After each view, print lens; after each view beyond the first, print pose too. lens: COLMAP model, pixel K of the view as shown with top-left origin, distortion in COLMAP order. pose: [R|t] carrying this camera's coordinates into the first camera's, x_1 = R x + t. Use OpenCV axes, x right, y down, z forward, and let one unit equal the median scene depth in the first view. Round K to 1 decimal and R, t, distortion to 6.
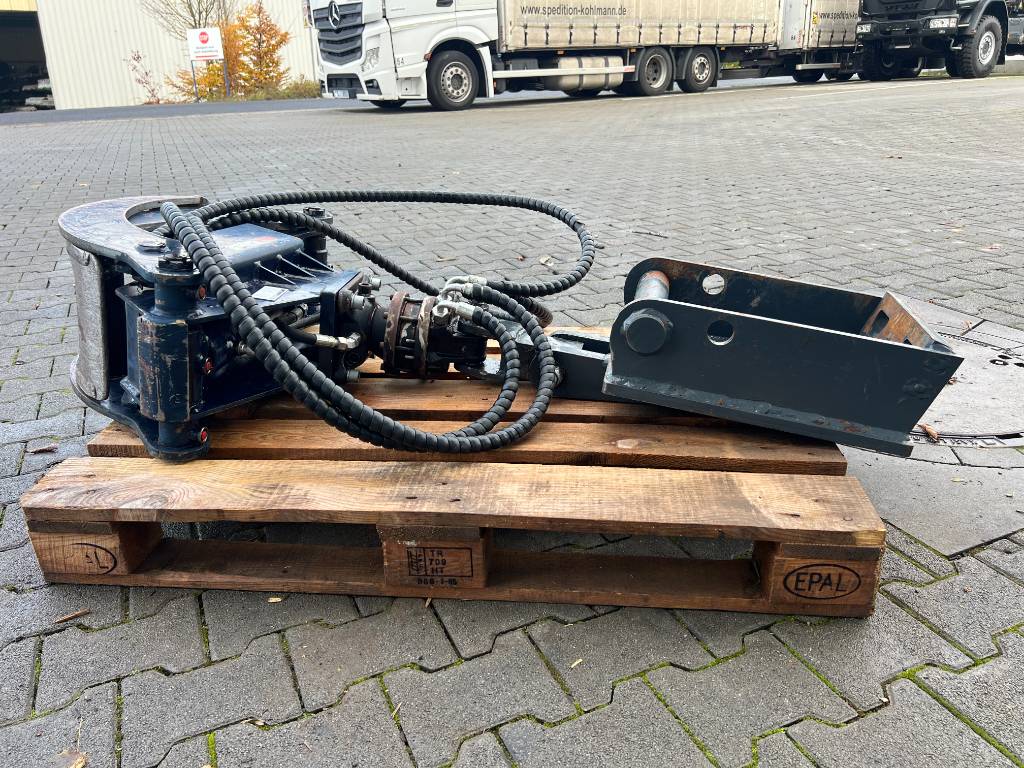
lens RADIAL K [[768.0, 0, 512.0], [0, 768.0, 384.0], [0, 0, 1]] dist [0.052273, -0.064424]
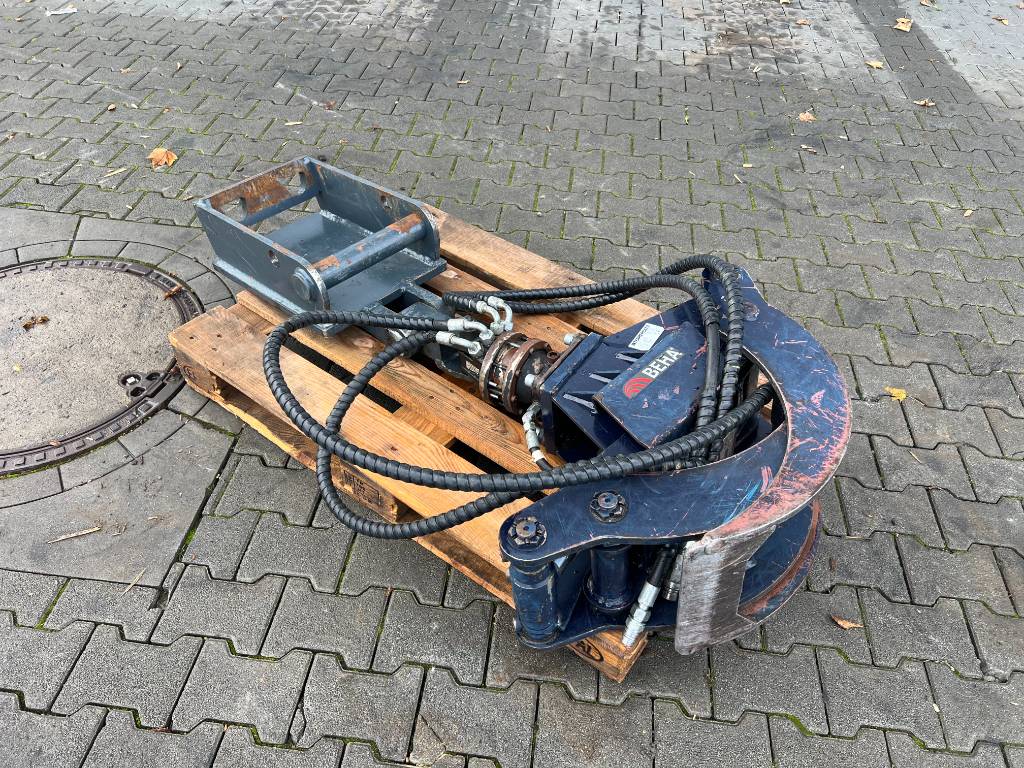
lens RADIAL K [[770.0, 0, 522.4], [0, 770.0, 387.3], [0, 0, 1]] dist [0.047366, -0.056760]
pose [[-0.855565, -0.386916, 0.343955, -0.697172], [0.160479, 0.433453, 0.886772, -1.363734], [-0.492194, 0.813889, -0.308755, 1.817923]]
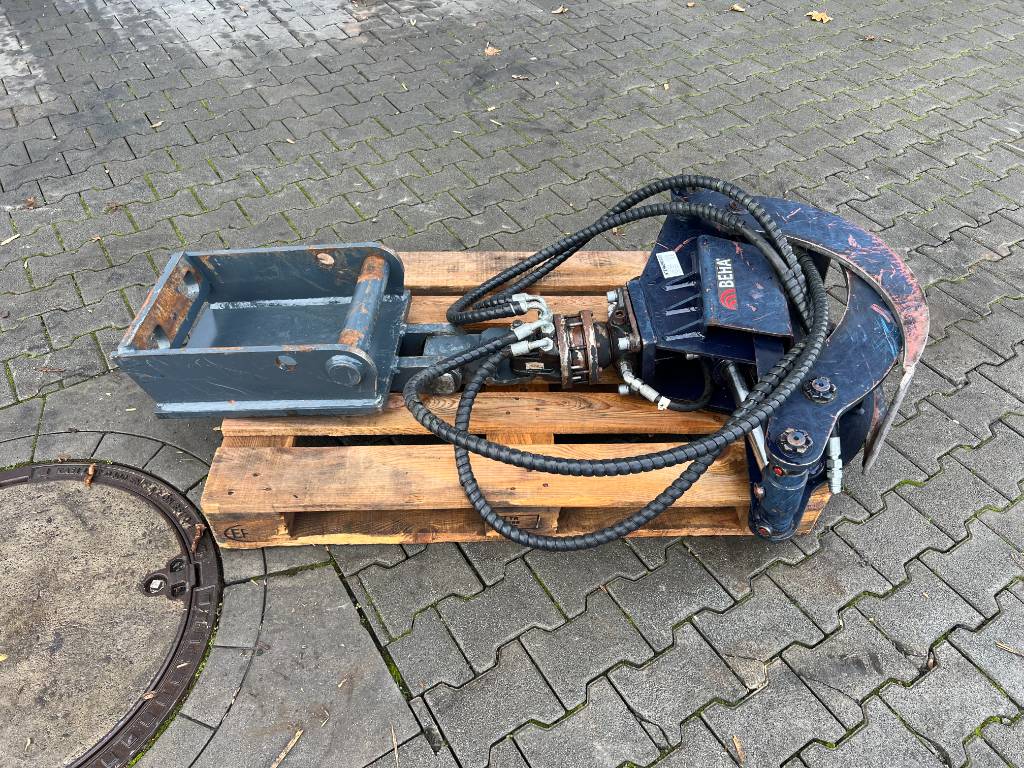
lens RADIAL K [[766.8, 0, 518.3], [0, 766.8, 390.3], [0, 0, 1]] dist [0.047516, -0.055967]
pose [[-0.989766, 0.084744, -0.114812, 0.115889], [-0.076541, 0.363759, 0.928343, -1.447700], [0.120436, 0.927630, -0.353550, 1.945234]]
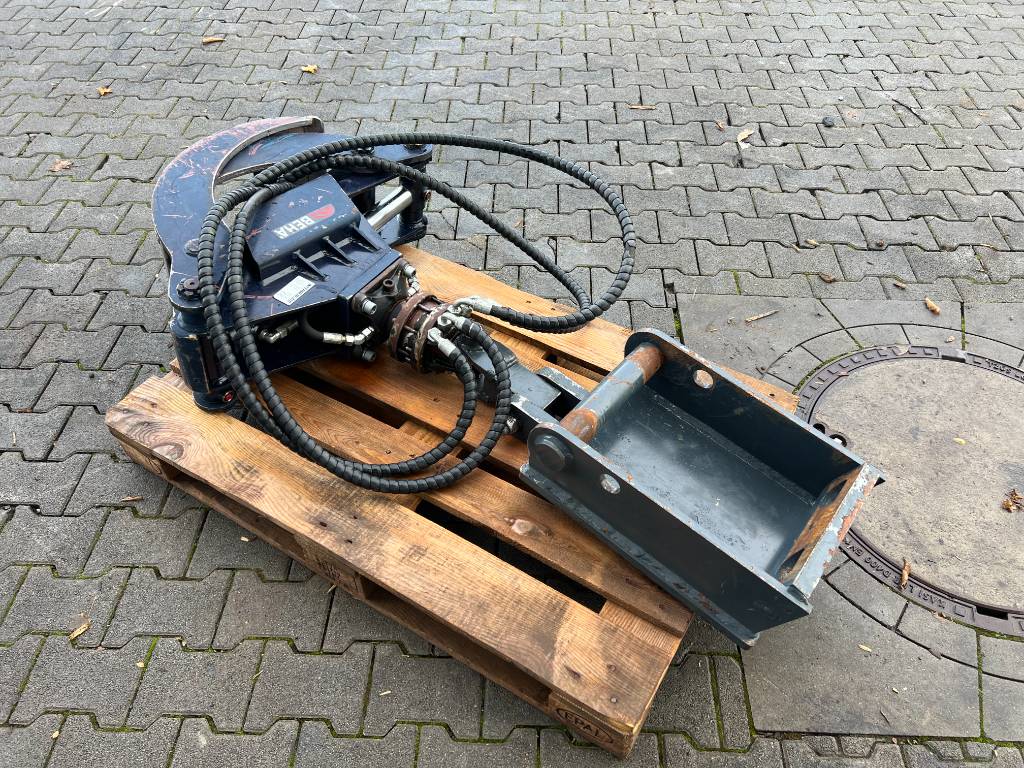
lens RADIAL K [[769.0, 0, 514.7], [0, 769.0, 389.5], [0, 0, 1]] dist [0.045607, -0.054572]
pose [[0.894133, 0.335394, -0.296710, 0.464721], [-0.184927, 0.880012, 0.437471, -0.677397], [0.407834, -0.336287, 0.848871, 0.108398]]
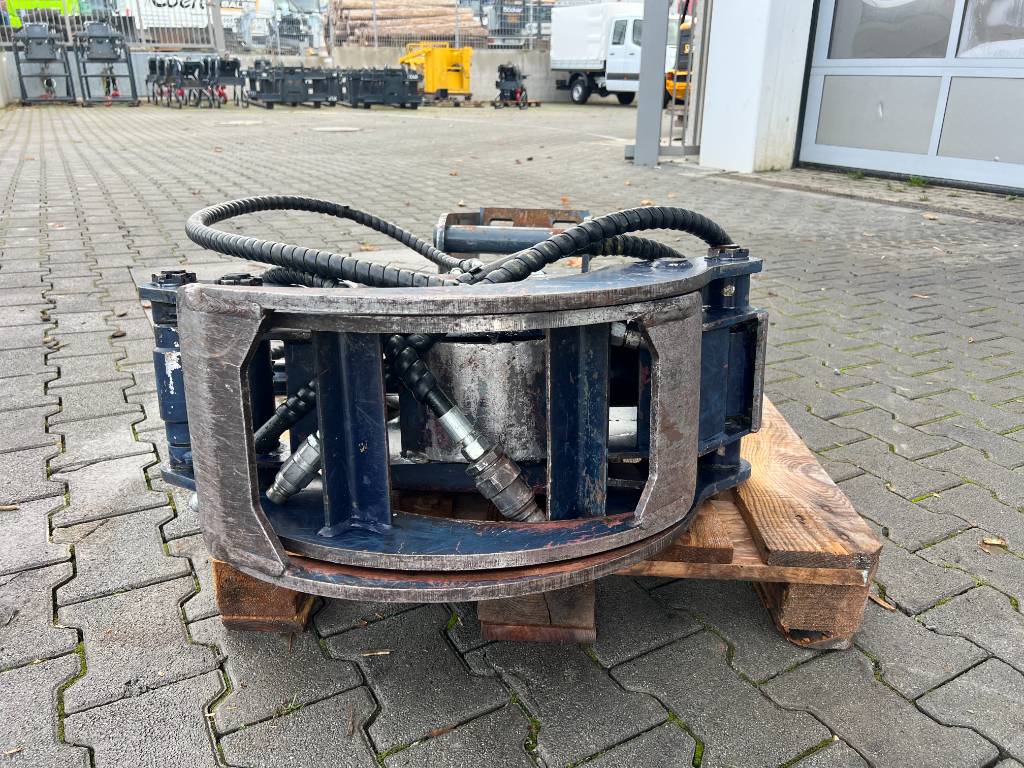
lens RADIAL K [[772.3, 0, 512.0], [0, 772.3, 384.0], [0, 0, 1]] dist [0.049161, -0.054446]
pose [[-0.086131, -0.360190, 0.928894, -1.342224], [0.352057, 0.861203, 0.366586, -0.457319], [-0.932007, 0.358599, 0.052631, 1.287428]]
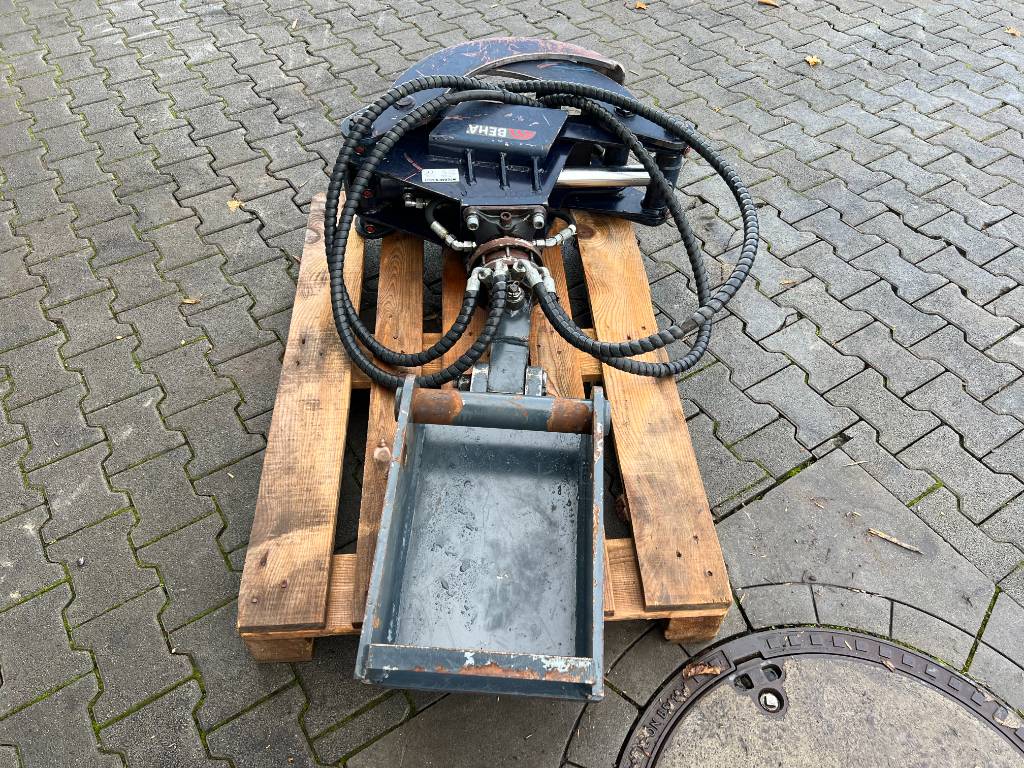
lens RADIAL K [[770.1, 0, 508.0], [0, 770.1, 389.5], [0, 0, 1]] dist [0.041362, -0.049849]
pose [[0.143756, 0.744914, -0.651489, 0.985285], [-0.386173, 0.648360, 0.656124, -0.942049], [0.911155, 0.157266, 0.380871, 0.804997]]
